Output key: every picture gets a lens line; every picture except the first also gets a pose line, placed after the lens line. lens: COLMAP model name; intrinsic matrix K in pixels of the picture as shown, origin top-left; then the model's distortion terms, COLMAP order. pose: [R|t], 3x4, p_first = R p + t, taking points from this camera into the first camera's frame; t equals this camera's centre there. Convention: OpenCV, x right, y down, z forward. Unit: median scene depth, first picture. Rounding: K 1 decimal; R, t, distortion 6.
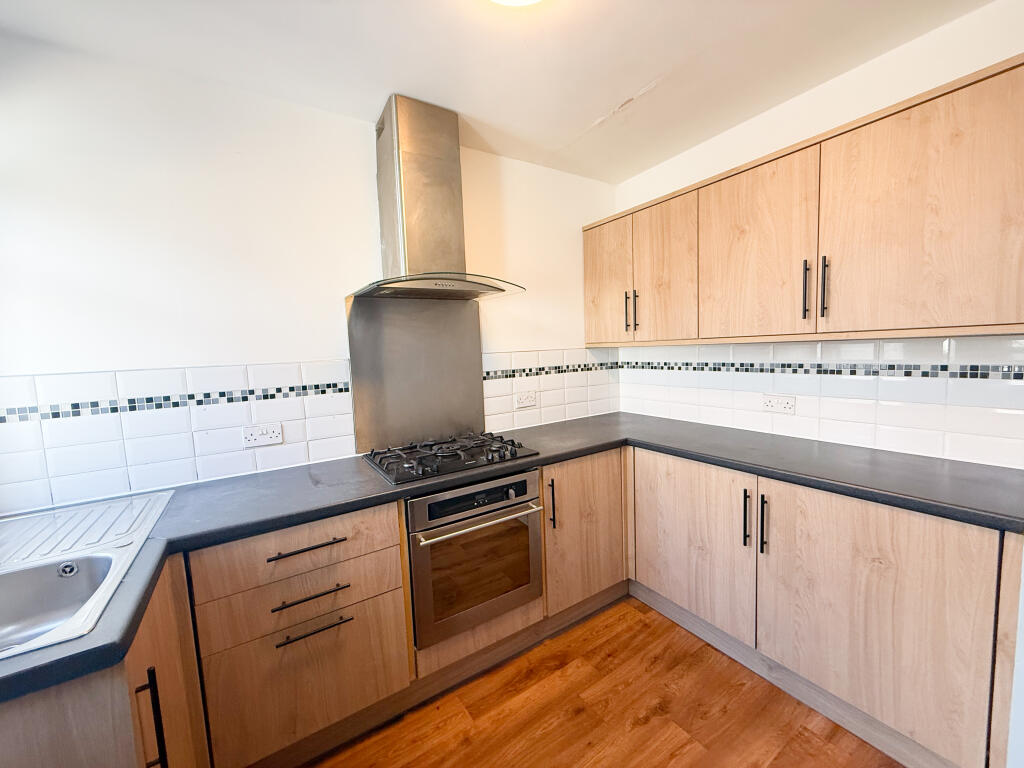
lens RADIAL K [[407.9, 0, 512.5], [0, 407.9, 384.0], [0, 0, 1]] dist [0.001770, -0.001082]
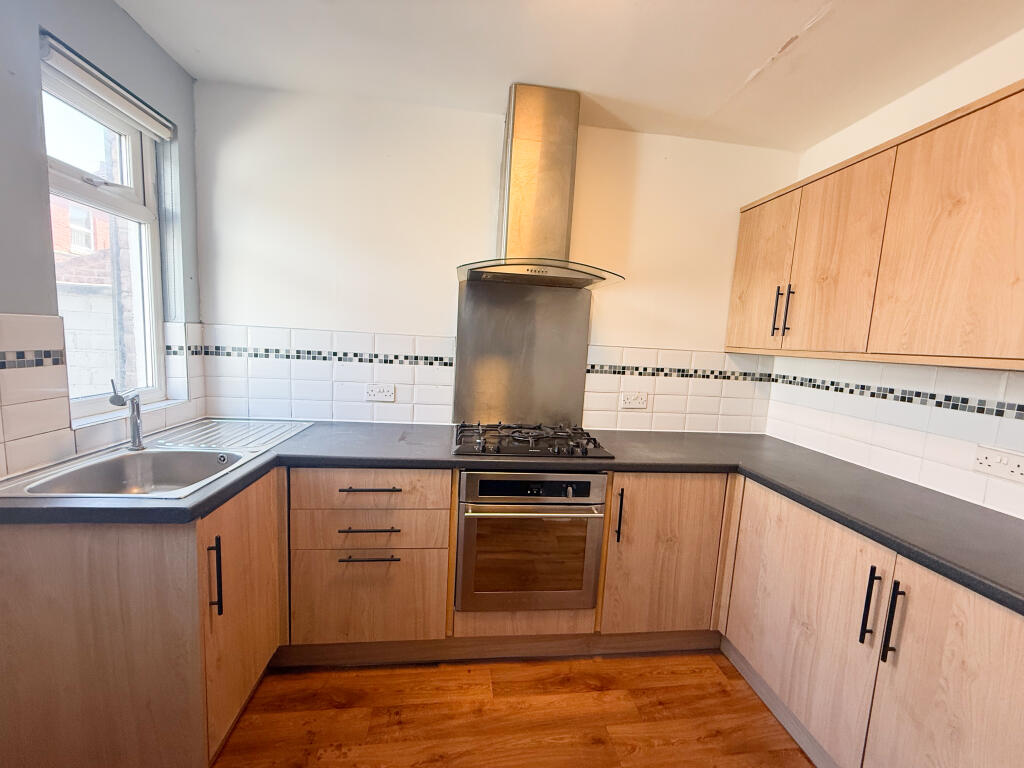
lens RADIAL K [[407.9, 0, 512.1], [0, 407.9, 384.8], [0, 0, 1]] dist [0.001770, -0.001082]
pose [[0.893921, 0.139778, -0.425874, 0.234482], [-0.131550, 0.990106, 0.048839, -0.007223], [0.428486, 0.012366, 0.903464, 0.072396]]
